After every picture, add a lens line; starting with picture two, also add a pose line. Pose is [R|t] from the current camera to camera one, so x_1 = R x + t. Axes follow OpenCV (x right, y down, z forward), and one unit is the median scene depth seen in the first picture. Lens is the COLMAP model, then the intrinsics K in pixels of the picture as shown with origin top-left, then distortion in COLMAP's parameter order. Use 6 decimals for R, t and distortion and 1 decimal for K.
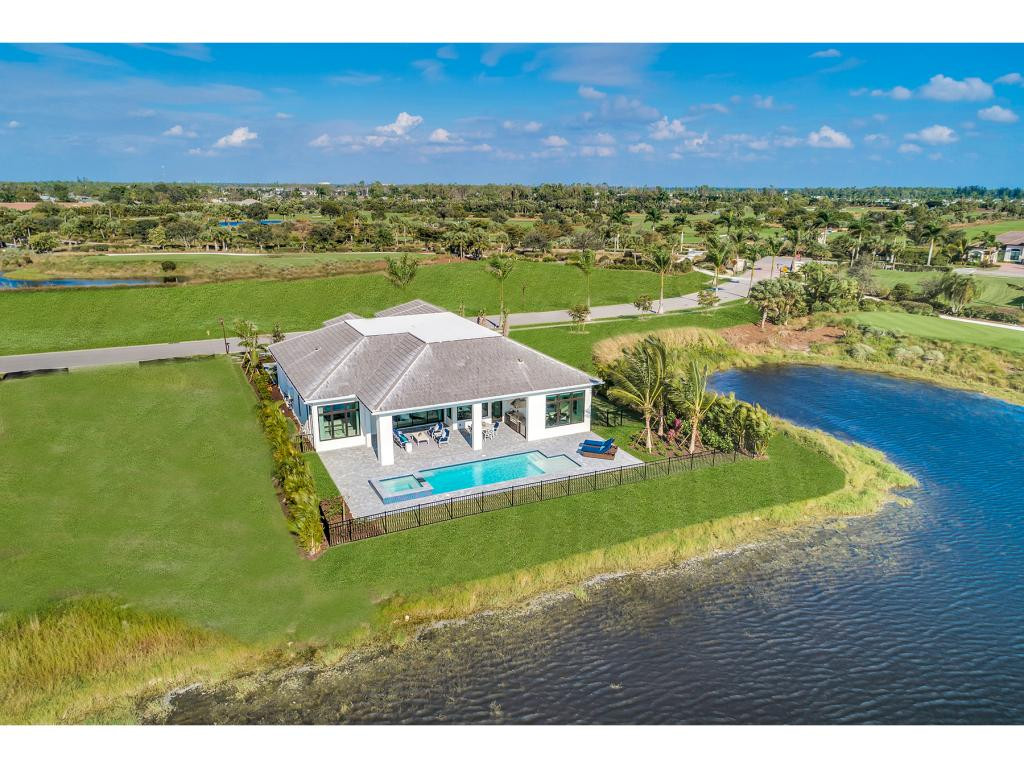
lens RADIAL K [[706.0, 0, 512.0], [0, 706.0, 384.0], [0, 0, 1]] dist [-0.006078, -0.000777]
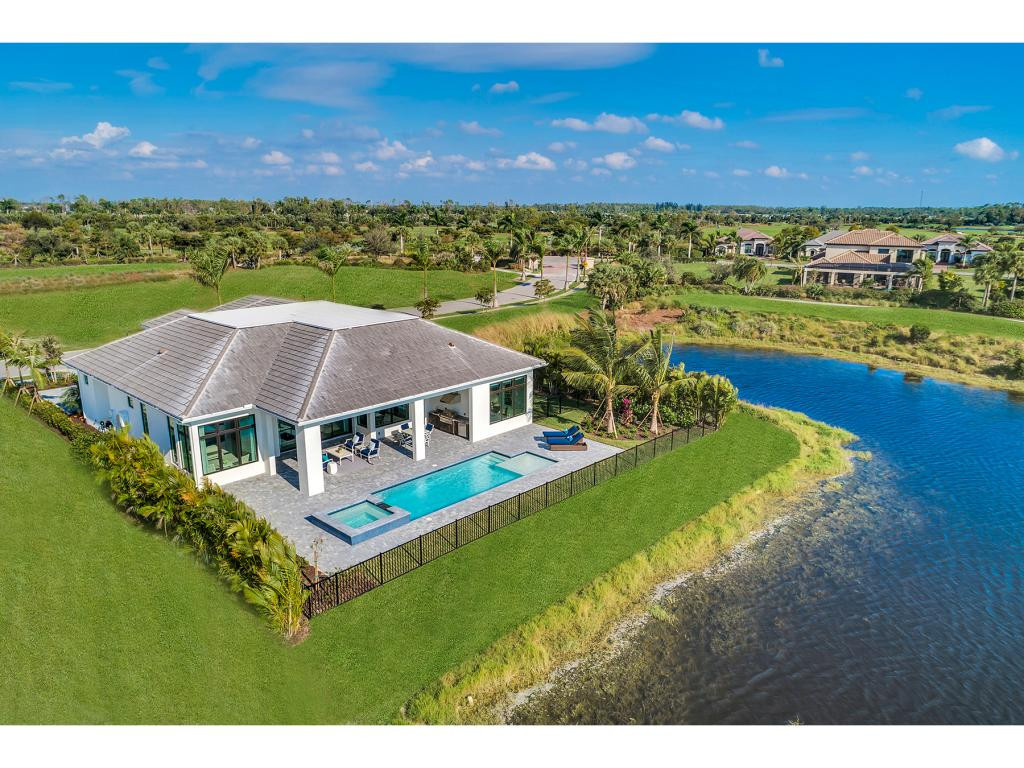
lens RADIAL K [[706.0, 0, 512.0], [0, 706.0, 384.0], [0, 0, 1]] dist [-0.006078, -0.000777]
pose [[0.933504, -0.089953, 0.347100, -0.214566], [0.098826, 0.995073, -0.007908, 0.025315], [-0.344679, 0.041684, 0.937795, 0.224411]]
